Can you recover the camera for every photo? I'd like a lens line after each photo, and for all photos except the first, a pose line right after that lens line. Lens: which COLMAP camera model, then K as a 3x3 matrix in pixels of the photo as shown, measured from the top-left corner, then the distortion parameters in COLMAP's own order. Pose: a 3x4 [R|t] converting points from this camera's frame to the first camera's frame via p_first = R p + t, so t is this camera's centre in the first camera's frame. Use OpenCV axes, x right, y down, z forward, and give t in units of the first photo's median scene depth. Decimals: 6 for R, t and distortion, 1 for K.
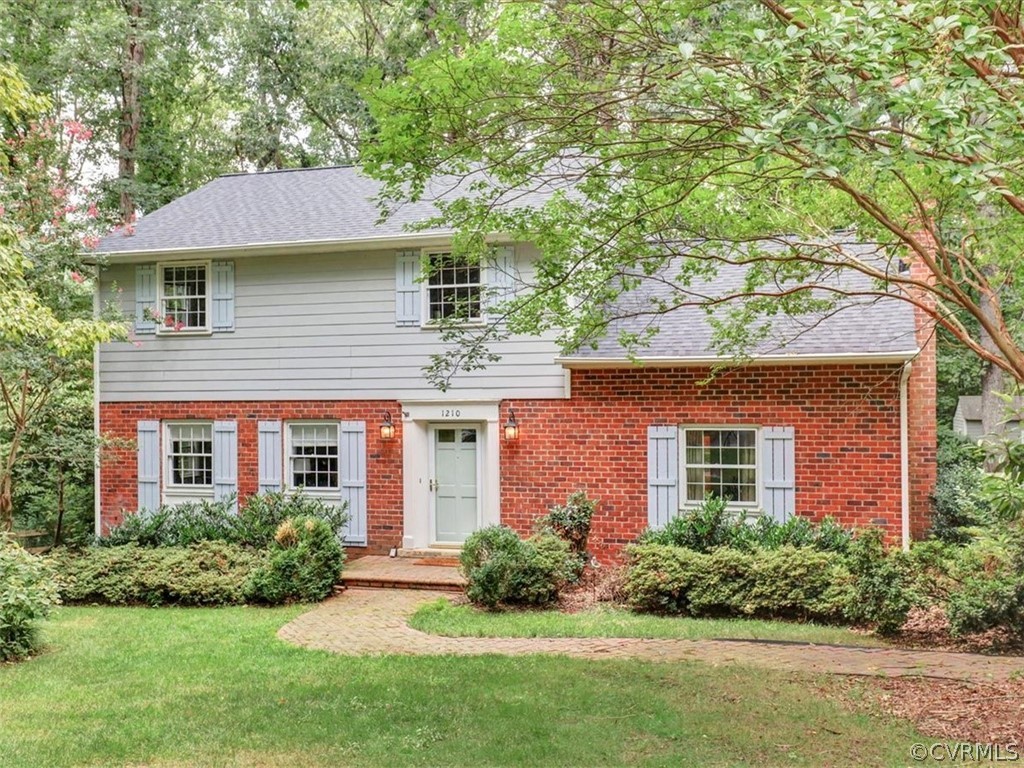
lens RADIAL K [[885.5, 0, 511.8], [0, 885.5, 379.7], [0, 0, 1]] dist [0.008678, 0.005581]
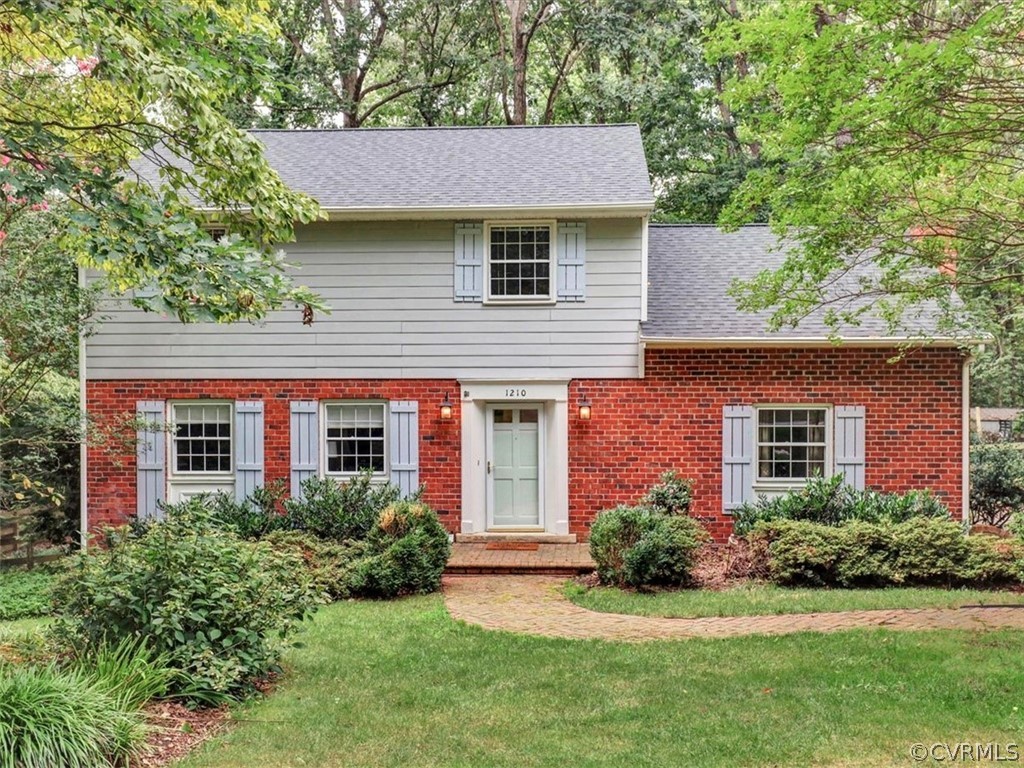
lens RADIAL K [[885.5, 0, 512.1], [0, 885.5, 389.4], [0, 0, 1]] dist [0.008678, 0.005581]
pose [[0.975456, 0.002851, 0.220175, -0.307425], [-0.009488, 0.999532, 0.029095, 0.006392], [-0.219989, -0.030470, 0.975026, 0.060385]]
